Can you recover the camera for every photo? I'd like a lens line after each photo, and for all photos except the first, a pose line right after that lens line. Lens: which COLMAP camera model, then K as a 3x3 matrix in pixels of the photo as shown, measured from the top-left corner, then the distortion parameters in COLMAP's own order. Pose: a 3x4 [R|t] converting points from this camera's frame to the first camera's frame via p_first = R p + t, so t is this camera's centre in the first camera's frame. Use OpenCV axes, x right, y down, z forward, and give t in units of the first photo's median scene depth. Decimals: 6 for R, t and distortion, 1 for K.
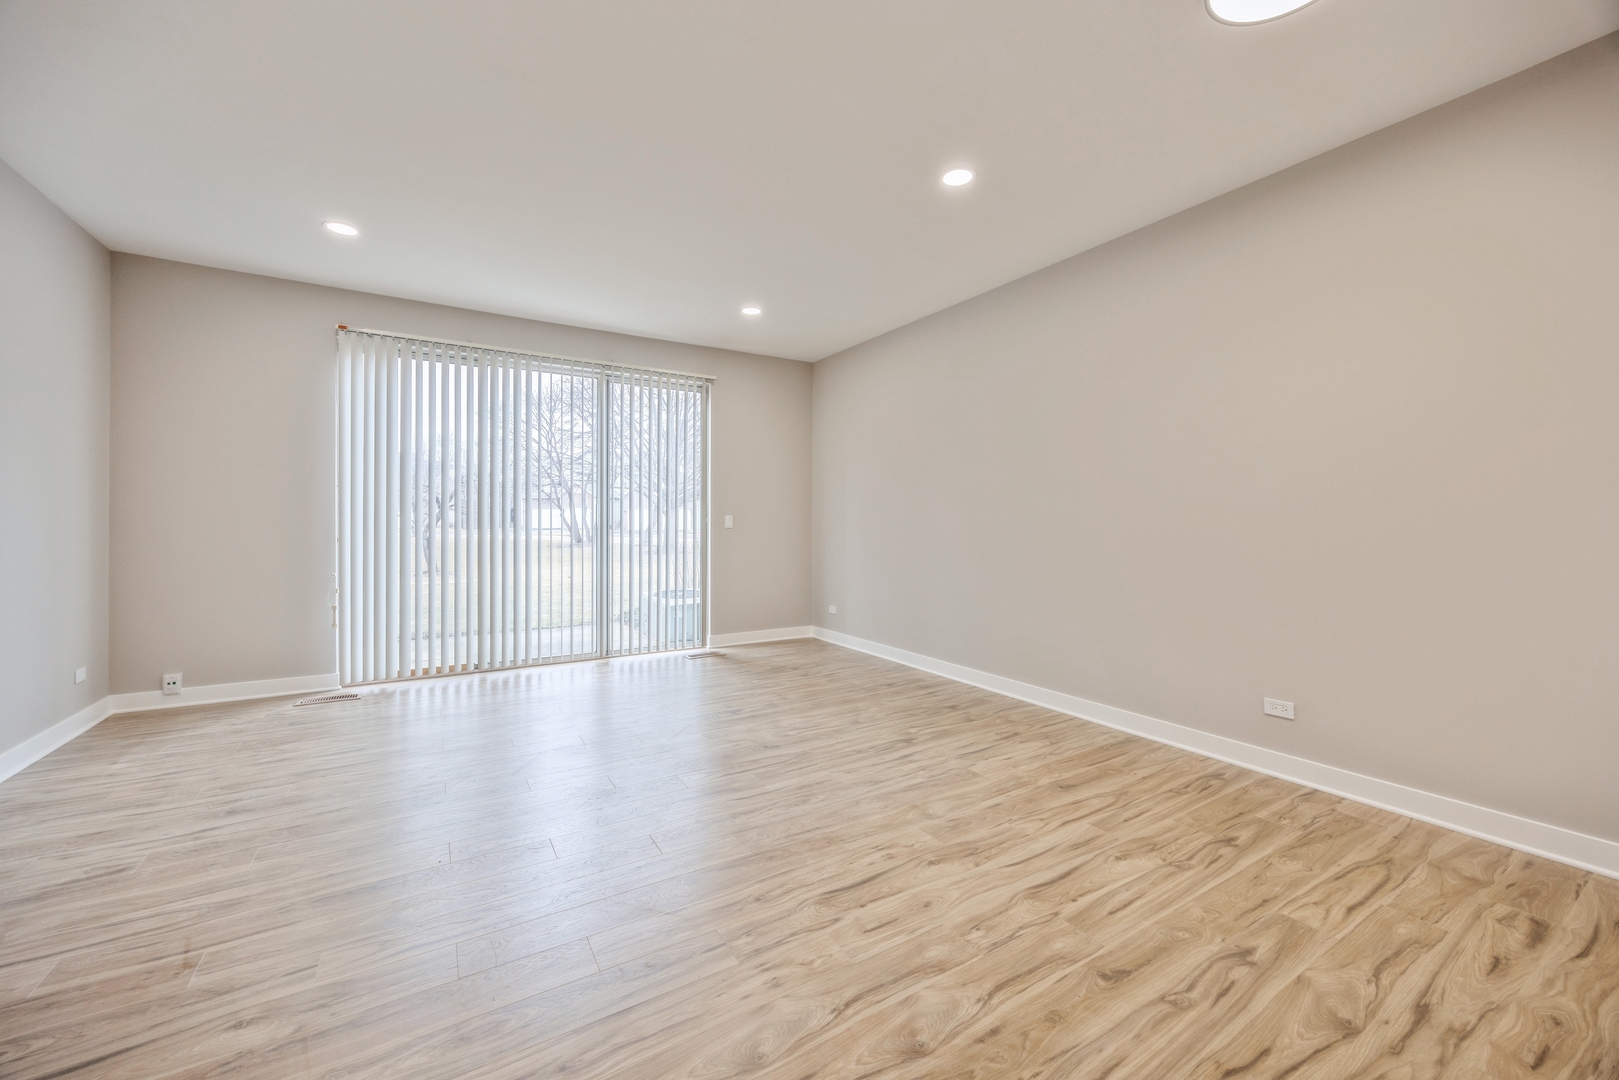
lens RADIAL K [[624.7, 0, 818.0], [0, 624.7, 523.4], [0, 0, 1]] dist [0.000716, 0.000304]
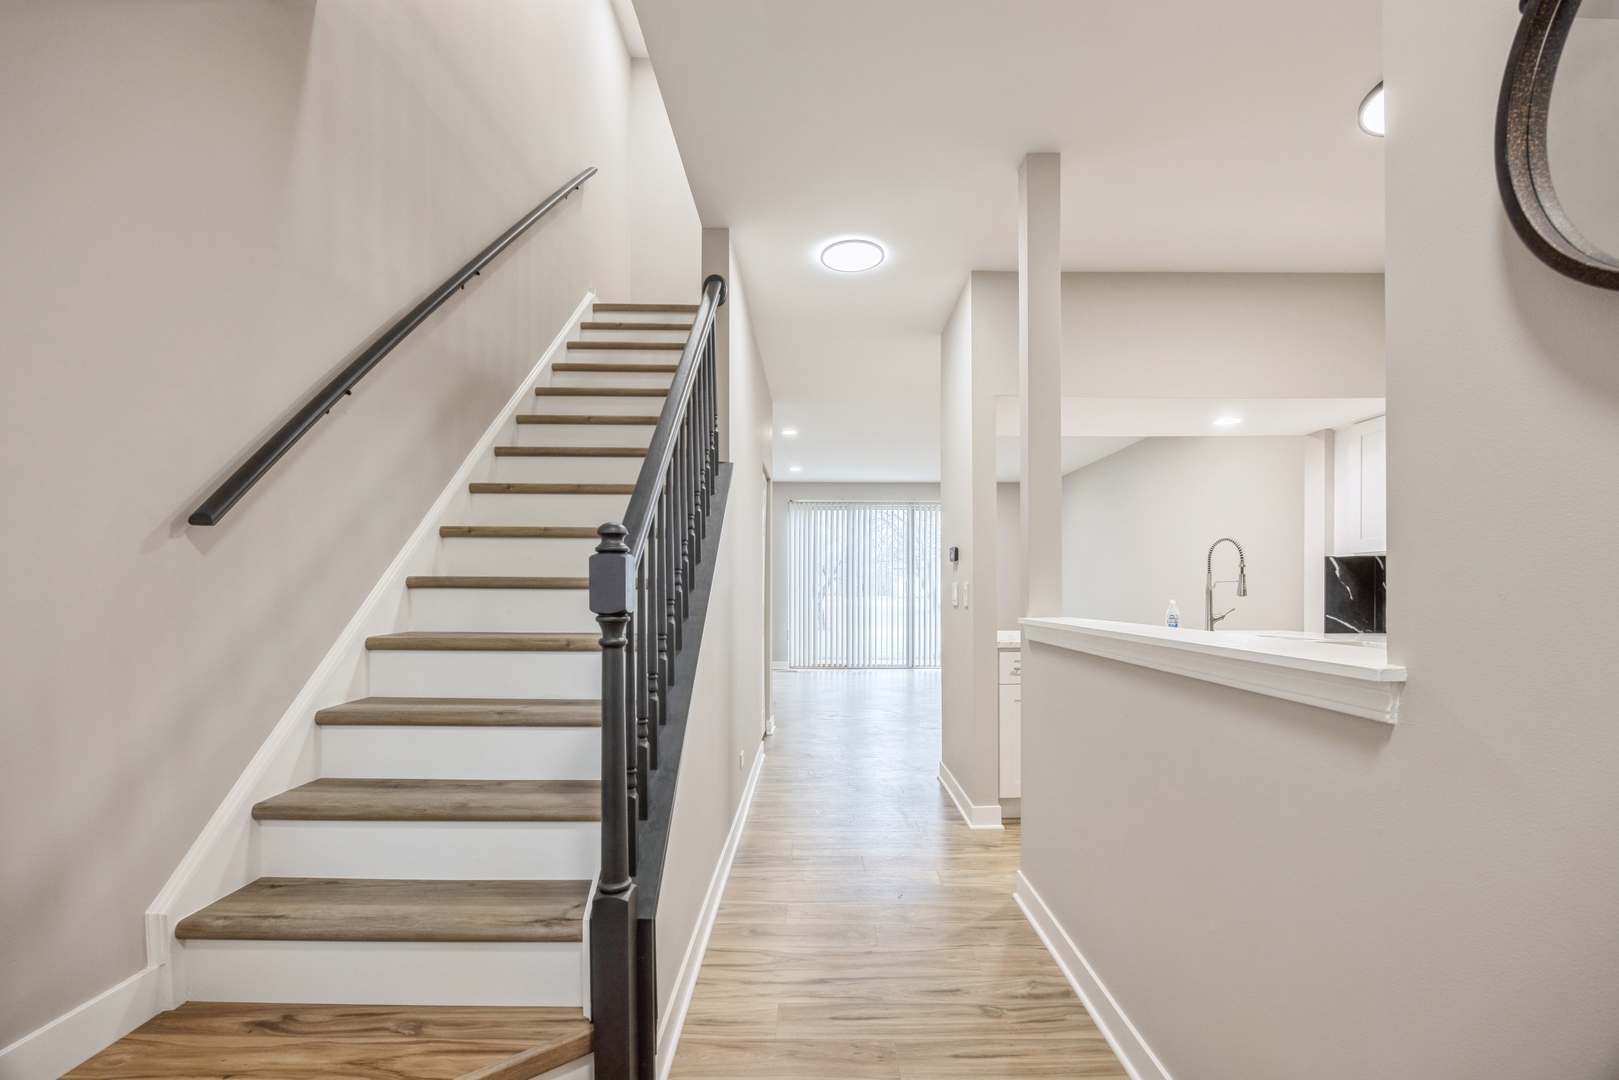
lens RADIAL K [[690.3, 0, 819.7], [0, 690.3, 599.1], [0, 0, 1]] dist [-0.003982, -0.000285]
pose [[0.858377, 0.004715, -0.512997, 0.460116], [-0.000469, 0.999965, 0.008406, 0.004158], [0.513019, -0.006975, 0.858349, -0.839744]]
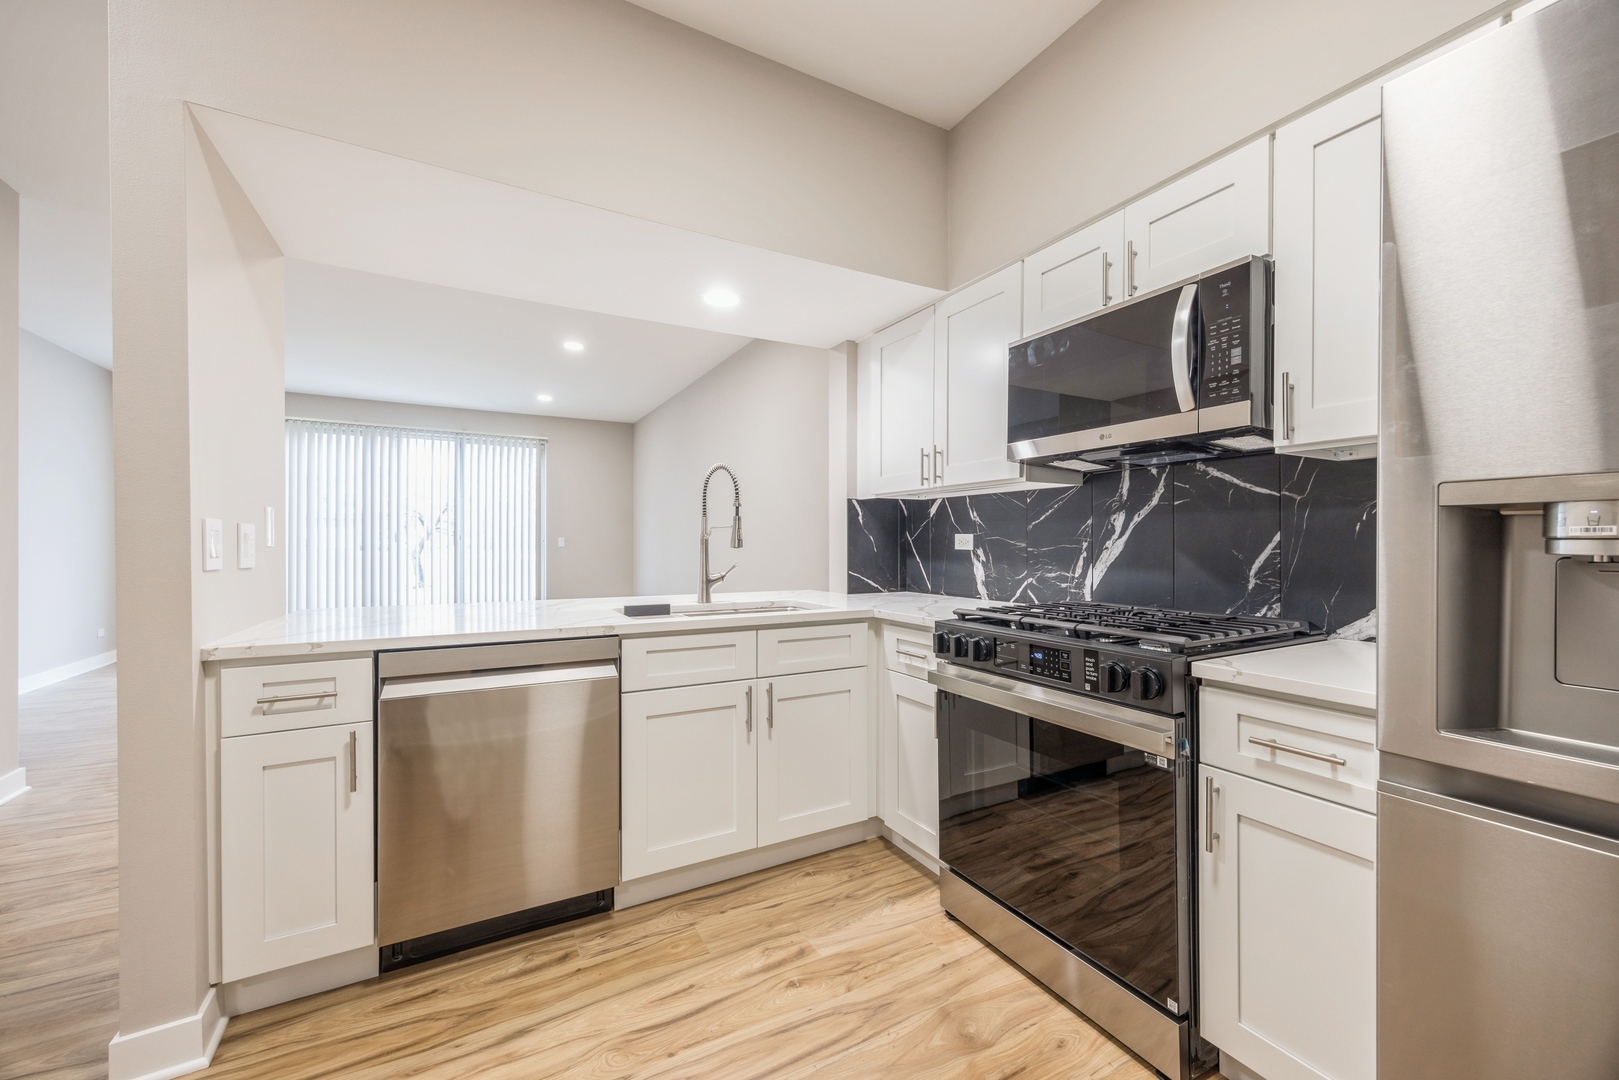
lens RADIAL K [[624.7, 0, 808.9], [0, 624.7, 547.9], [0, 0, 1]] dist [0.000716, 0.000304]
pose [[0.998610, 0.000444, -0.052700, 0.556227], [-0.000309, 0.999997, 0.002563, 0.005939], [0.052701, -0.002543, 0.998607, -0.397018]]
